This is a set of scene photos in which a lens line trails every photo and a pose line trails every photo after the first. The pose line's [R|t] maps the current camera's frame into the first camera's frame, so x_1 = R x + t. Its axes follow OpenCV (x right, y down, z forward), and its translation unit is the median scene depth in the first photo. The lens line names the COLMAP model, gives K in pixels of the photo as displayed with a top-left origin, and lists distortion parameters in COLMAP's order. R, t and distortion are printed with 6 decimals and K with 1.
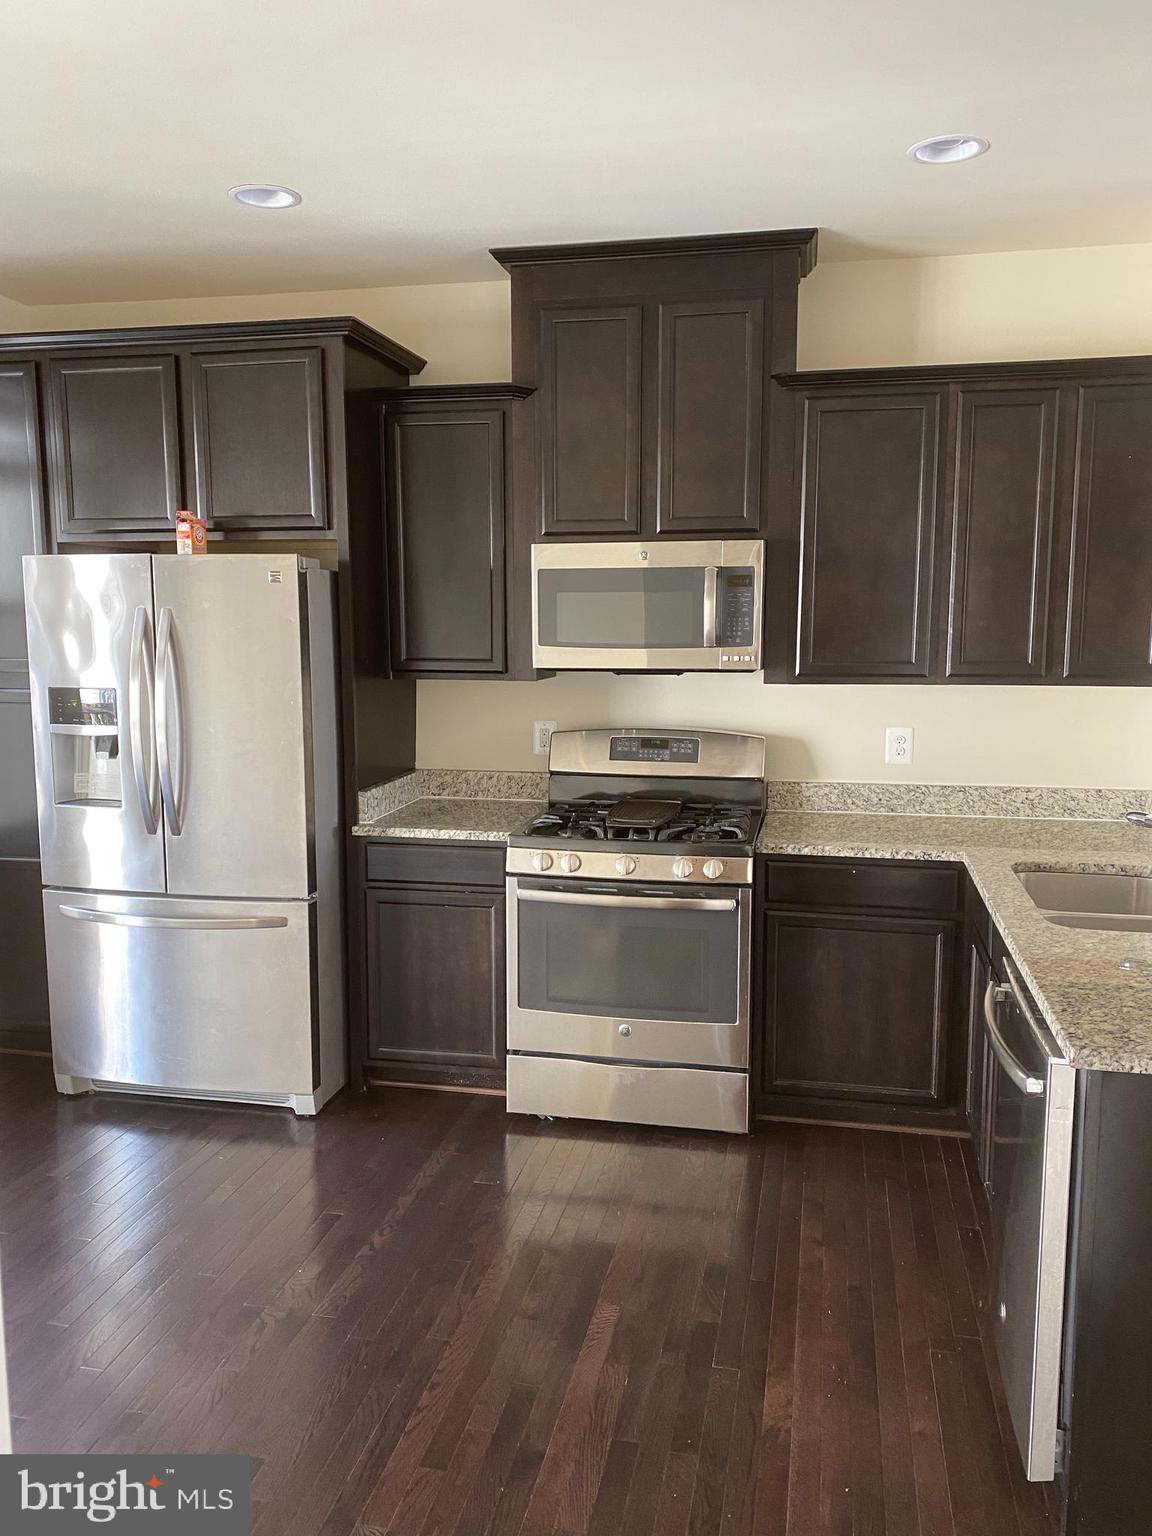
lens RADIAL K [[1171.2, 0, 577.8], [0, 1171.2, 776.1], [0, 0, 1]] dist [0.037629, -0.025371]
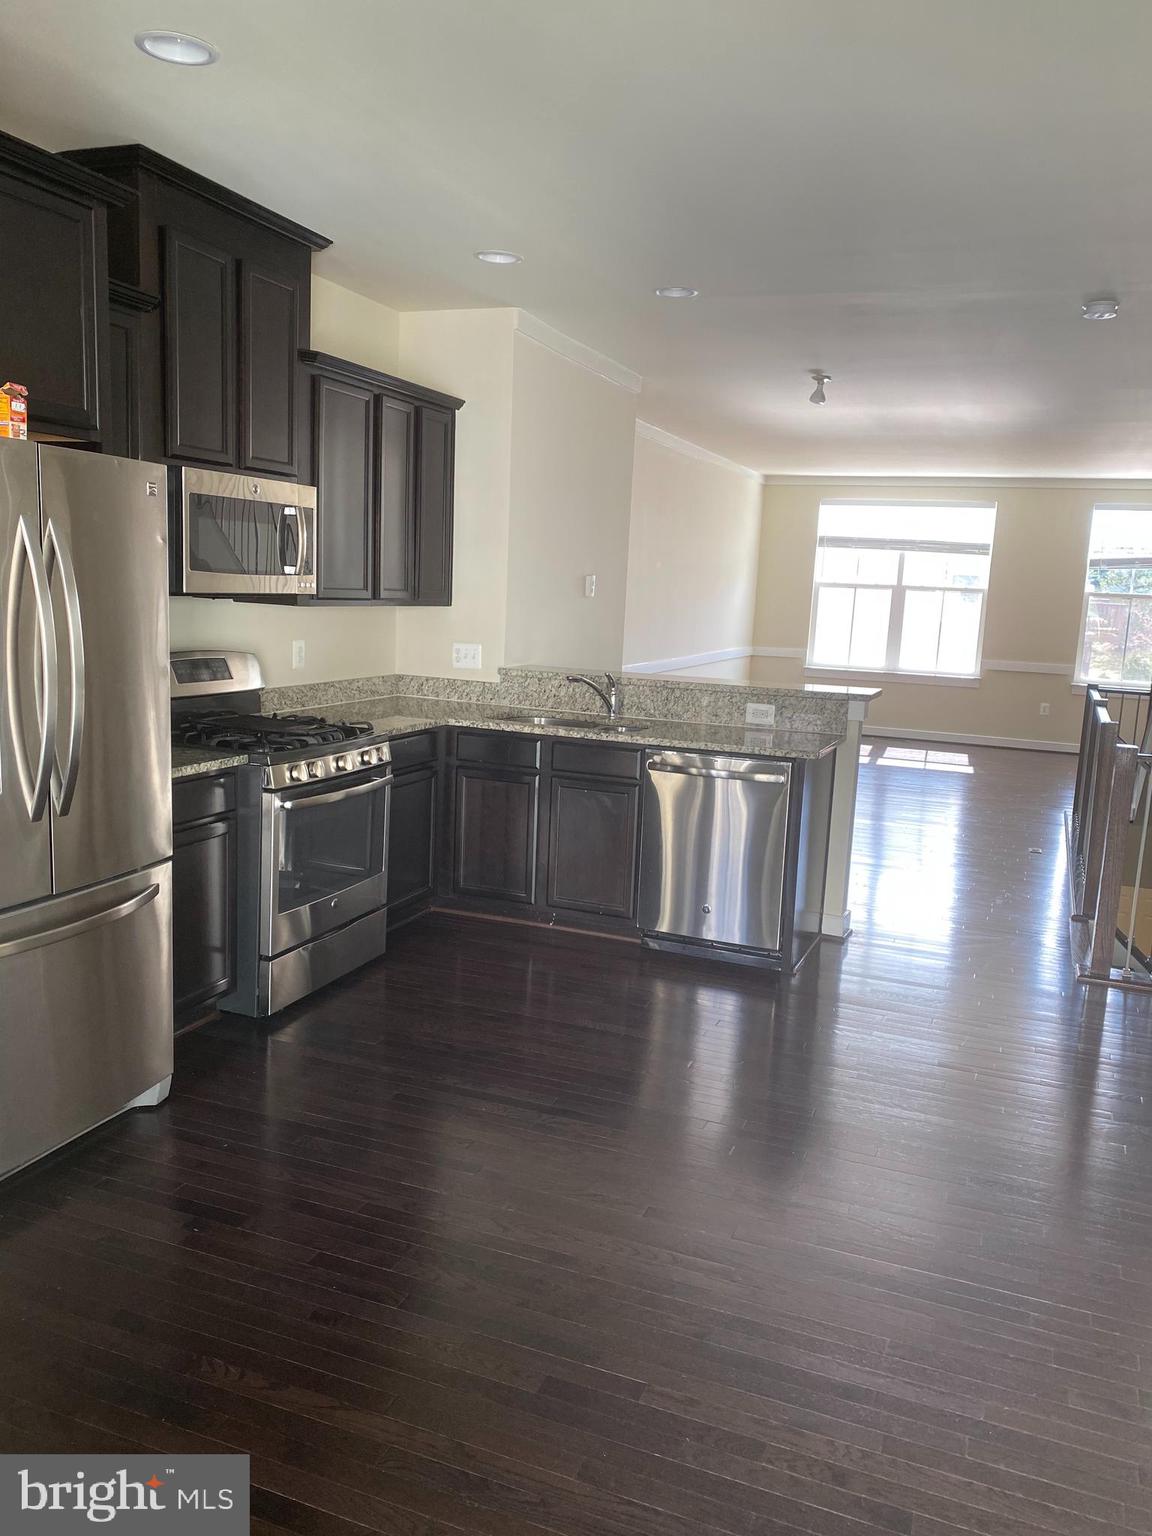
lens RADIAL K [[1171.2, 0, 572.5], [0, 1171.2, 765.1], [0, 0, 1]] dist [0.037629, -0.025371]
pose [[0.196234, -0.145350, 0.969724, -0.940133], [0.084321, 0.987791, 0.130995, -0.050329], [-0.976925, 0.056062, 0.206095, 0.471220]]
